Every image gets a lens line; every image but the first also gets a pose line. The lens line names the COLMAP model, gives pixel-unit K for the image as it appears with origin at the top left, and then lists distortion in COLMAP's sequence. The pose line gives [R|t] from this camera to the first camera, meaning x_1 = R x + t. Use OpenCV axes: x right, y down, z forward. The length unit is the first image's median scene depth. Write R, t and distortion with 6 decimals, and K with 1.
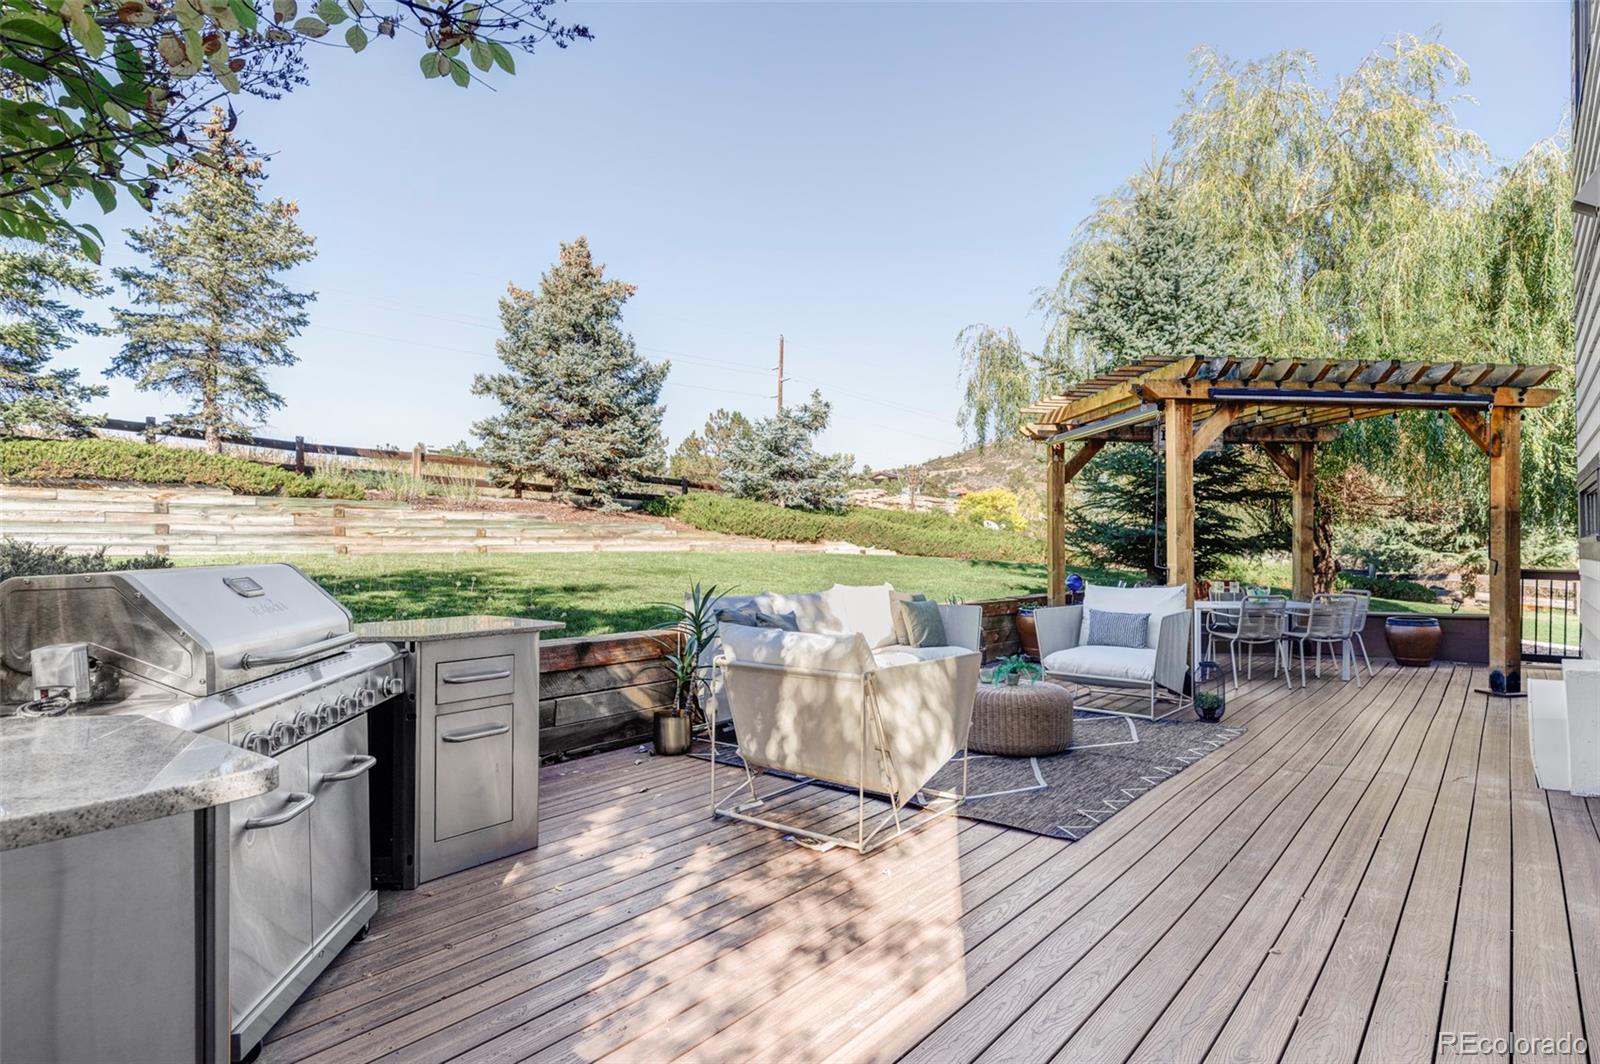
lens RADIAL K [[942.4, 0, 789.7], [0, 942.4, 535.3], [0, 0, 1]] dist [0.005406, 0.000553]
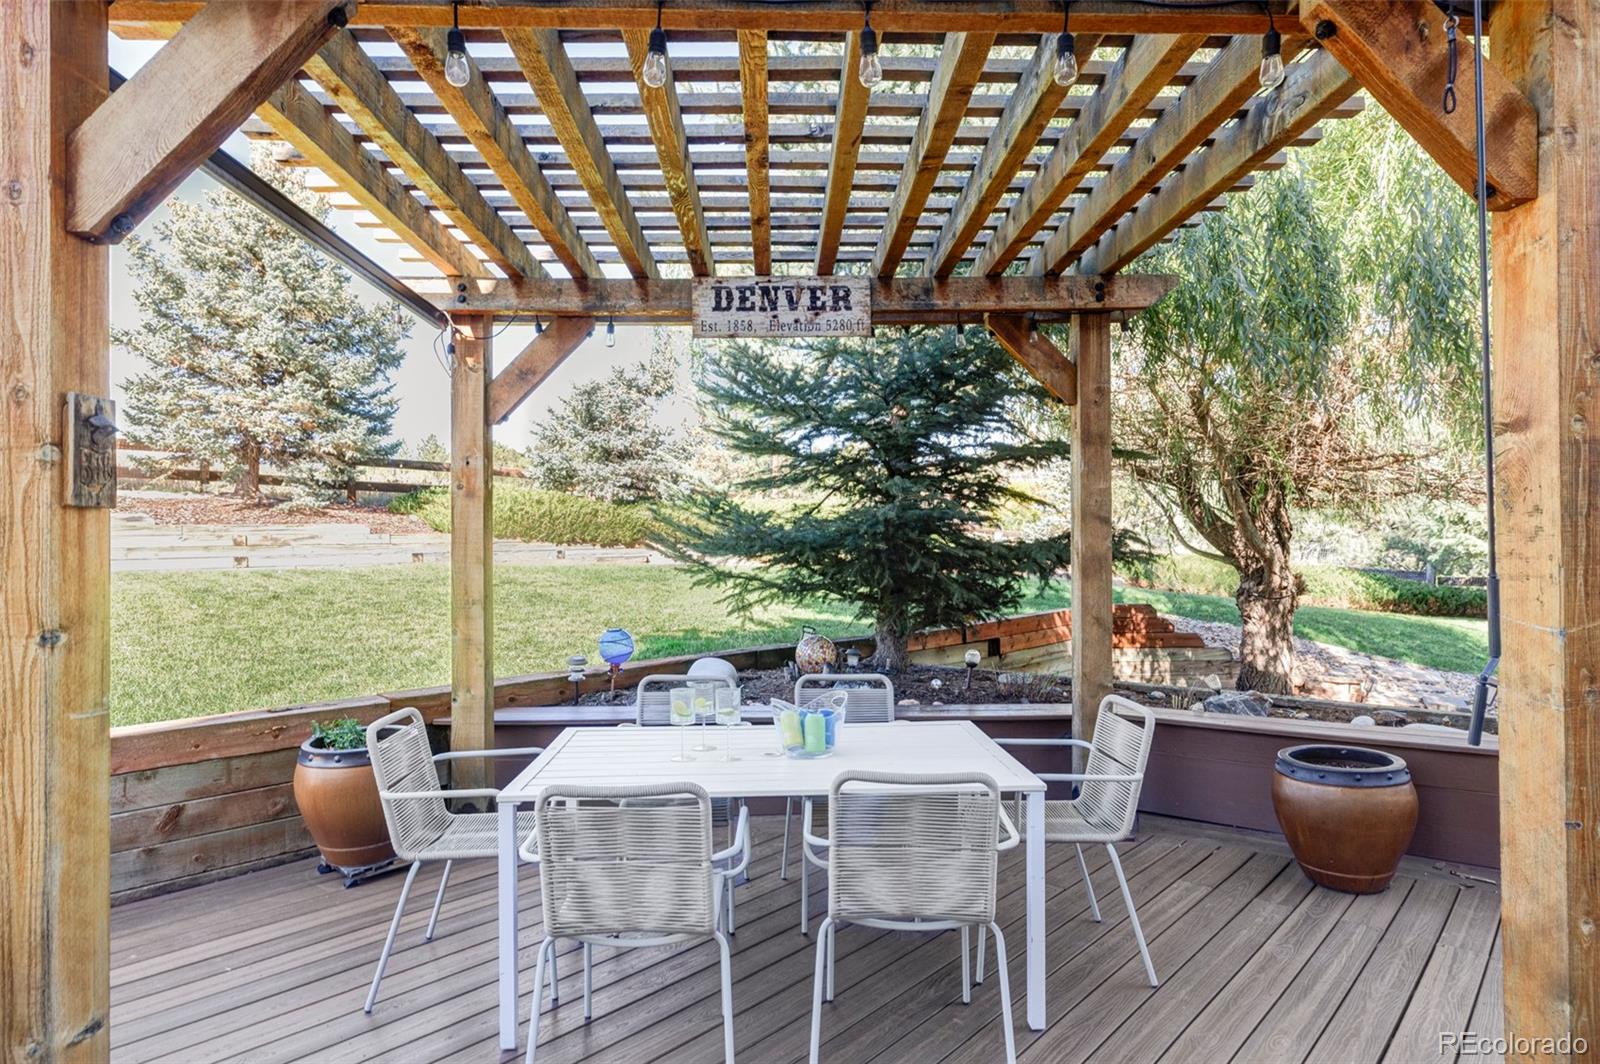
lens RADIAL K [[942.4, 0, 810.2], [0, 942.4, 529.8], [0, 0, 1]] dist [0.005406, 0.000553]
pose [[0.997586, -0.015828, -0.067620, 0.242775], [0.015851, 0.999874, -0.000207, -0.002627], [0.067615, -0.000865, 0.997711, 0.312271]]
